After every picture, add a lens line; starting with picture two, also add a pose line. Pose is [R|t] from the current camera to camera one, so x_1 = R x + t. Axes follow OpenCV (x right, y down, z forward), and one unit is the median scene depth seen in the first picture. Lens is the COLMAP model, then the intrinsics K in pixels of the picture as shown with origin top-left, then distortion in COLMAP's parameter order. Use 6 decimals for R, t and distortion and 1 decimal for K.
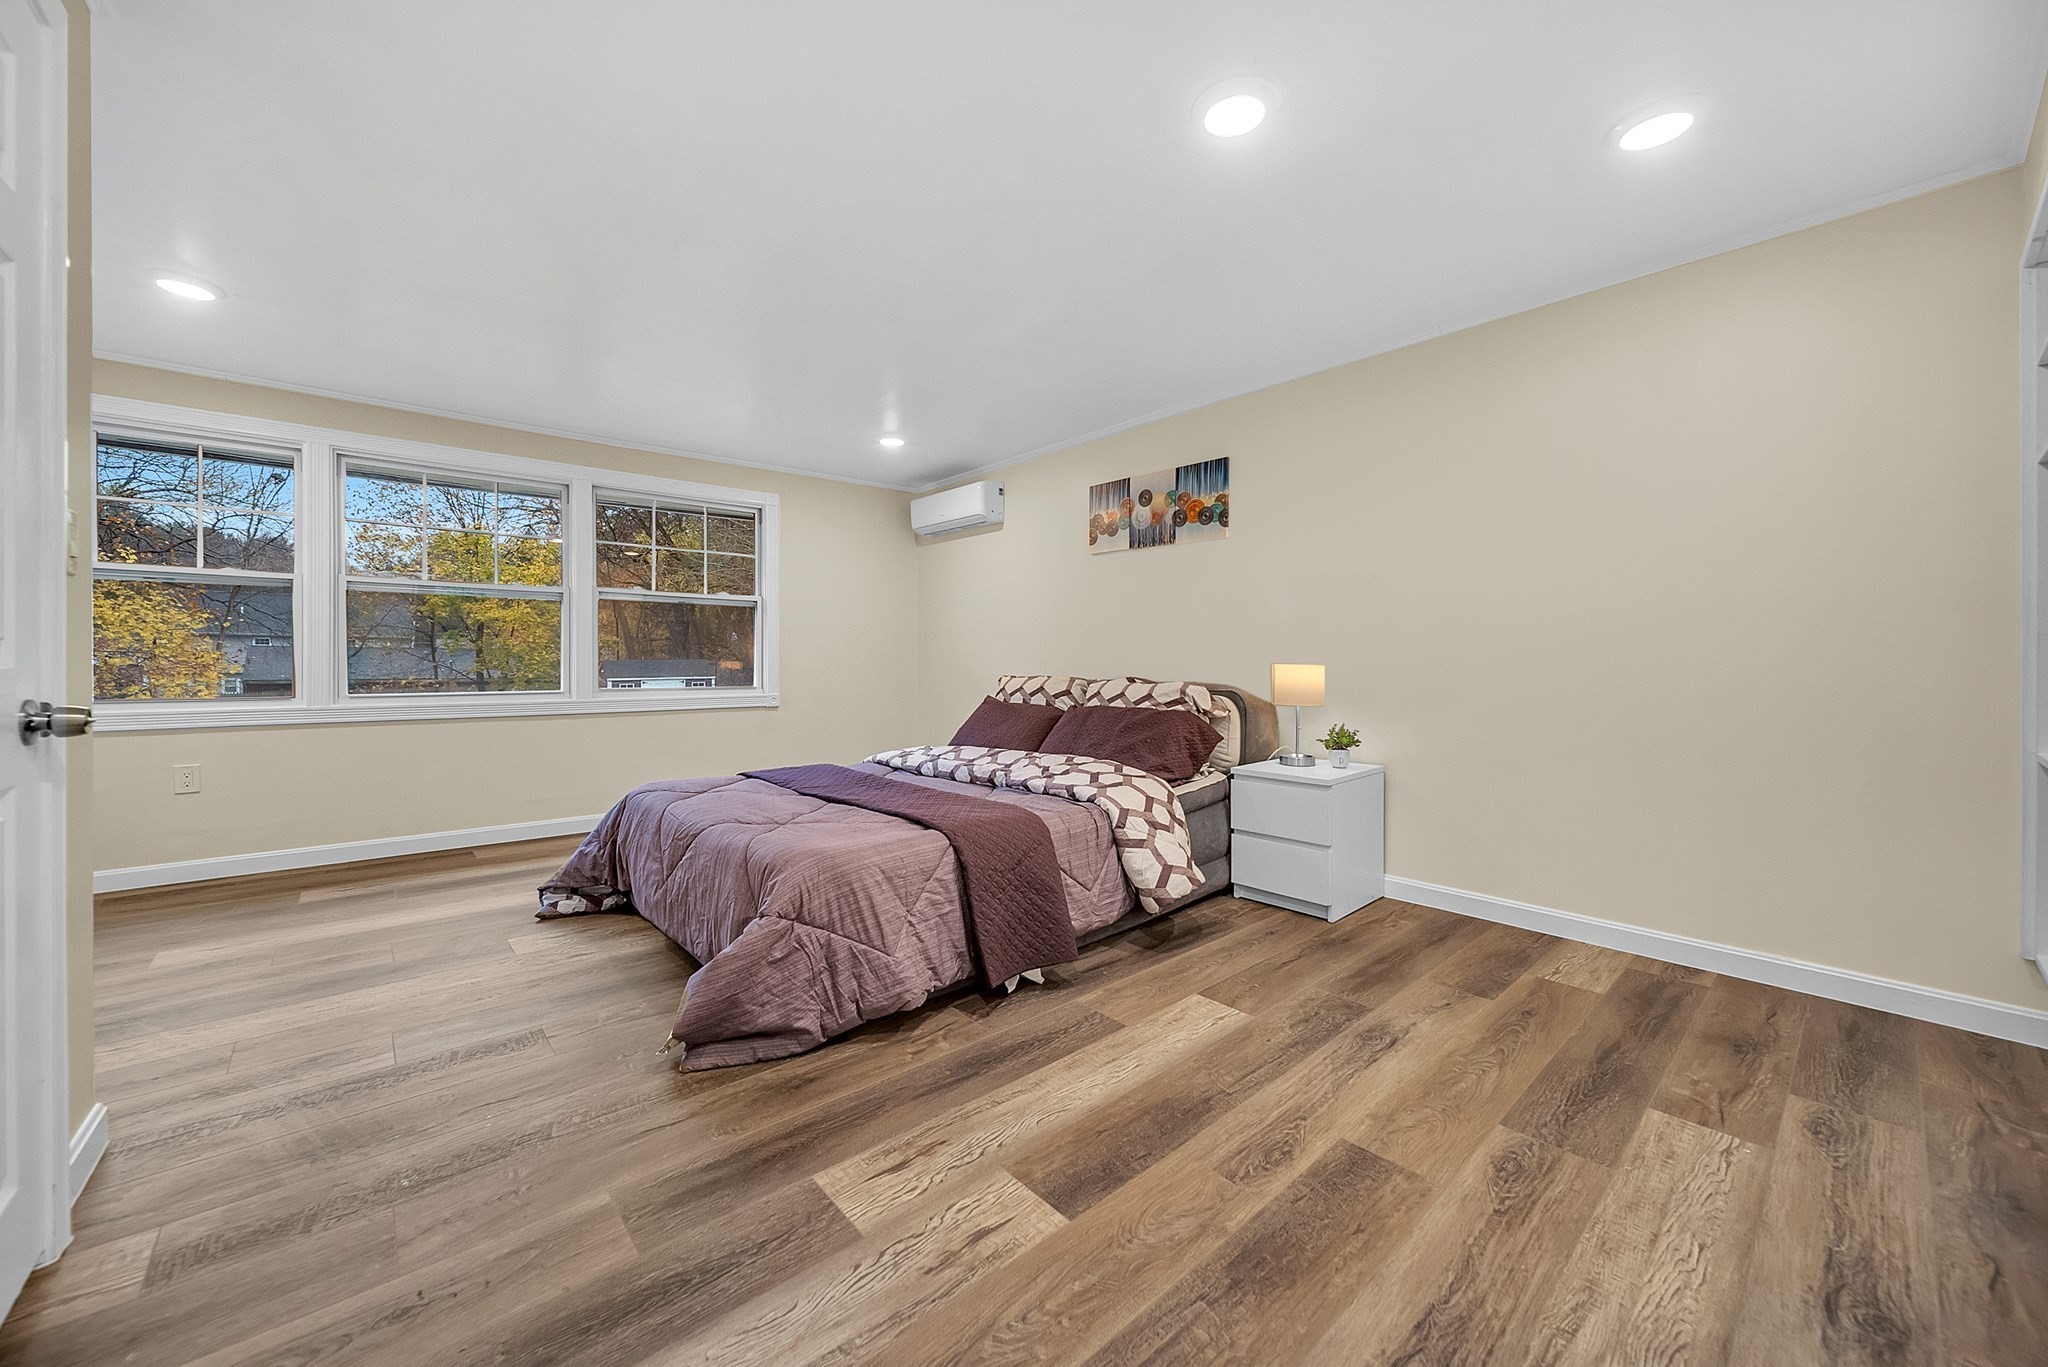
lens RADIAL K [[757.1, 0, 988.4], [0, 757.1, 654.0], [0, 0, 1]] dist [0.001505, -0.001338]
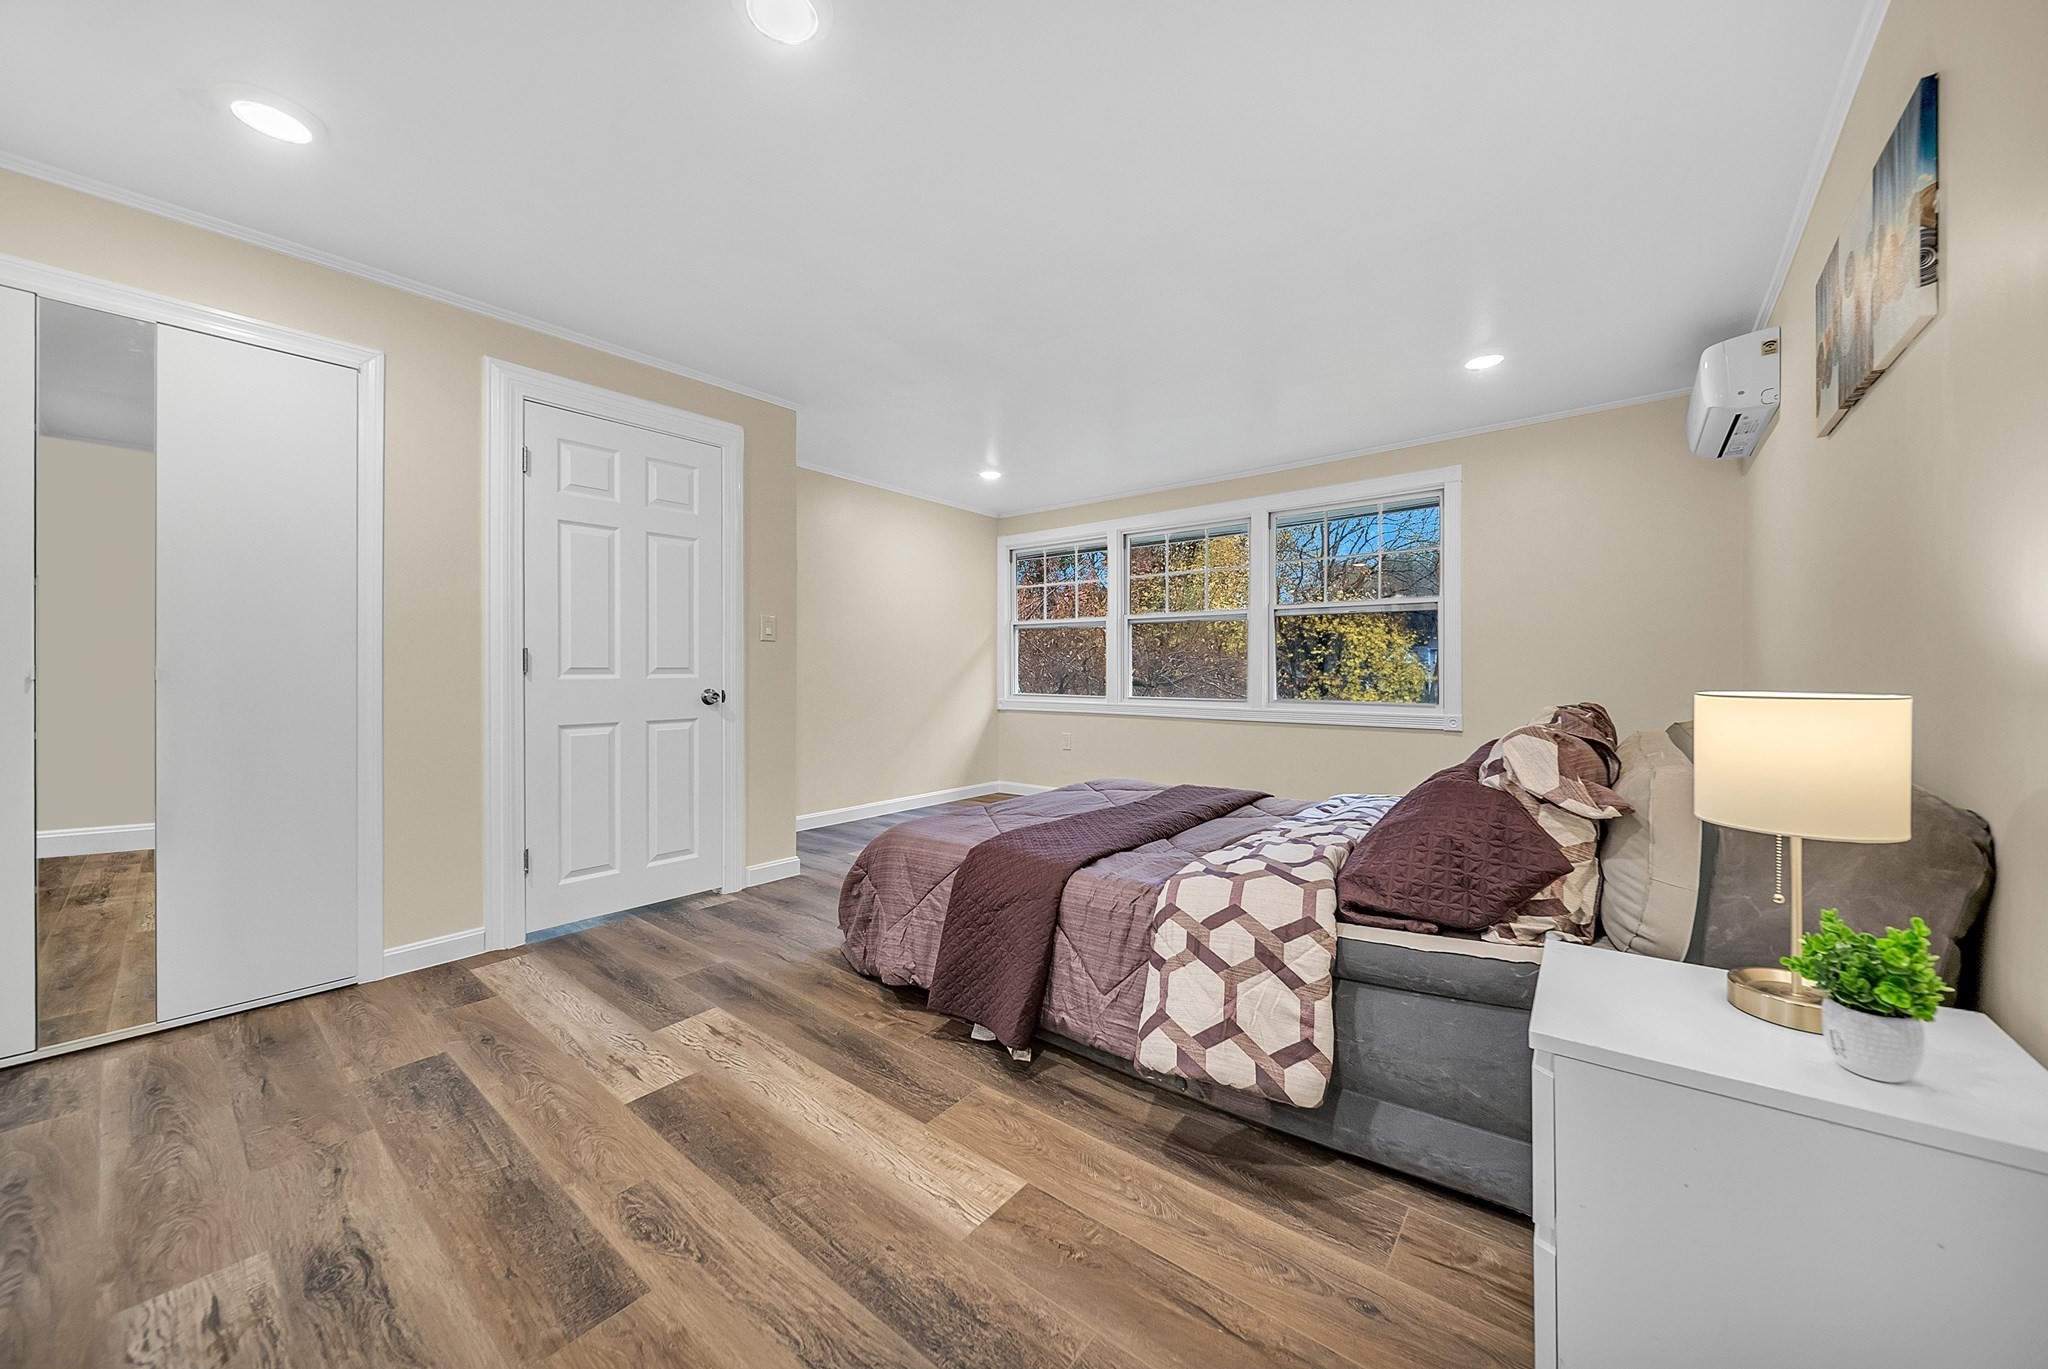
lens RADIAL K [[757.1, 0, 1026.5], [0, 757.1, 663.0], [0, 0, 1]] dist [0.001505, -0.001338]
pose [[0.176039, -0.009399, -0.984338, 0.662305], [0.010895, 0.999912, -0.007599, -0.002114], [0.984323, -0.009386, 0.176125, 0.629085]]
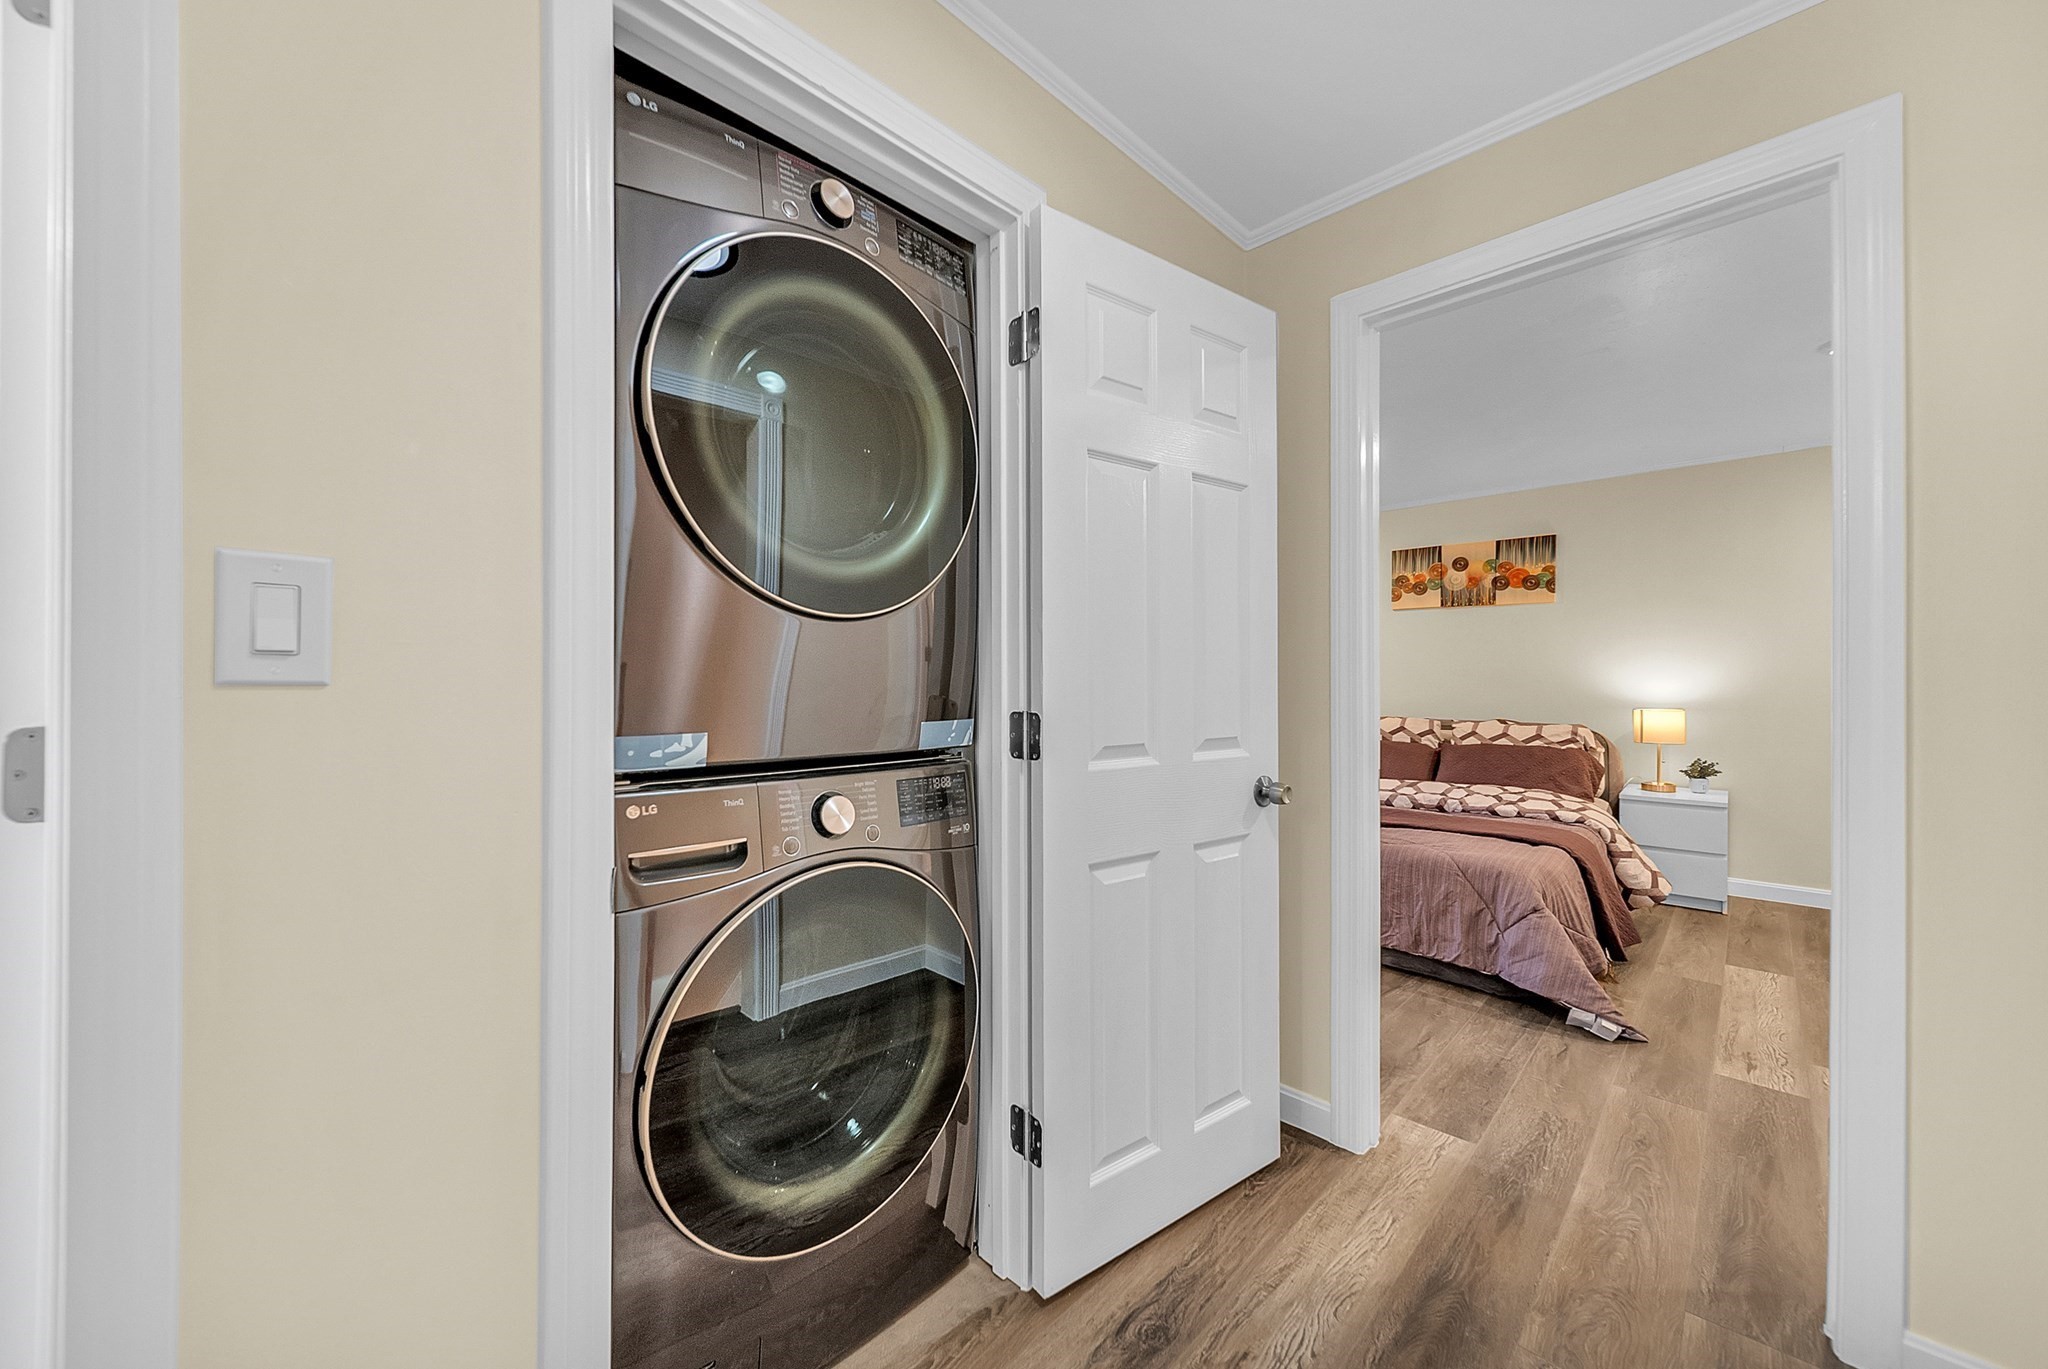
lens RADIAL K [[789.6, 0, 972.5], [0, 789.6, 672.7], [0, 0, 1]] dist [-0.002790, -0.000426]
pose [[0.995819, 0.002300, 0.091320, -0.833623], [-0.001976, 0.999991, -0.003630, -0.040915], [-0.091327, 0.003435, 0.995815, -0.184663]]
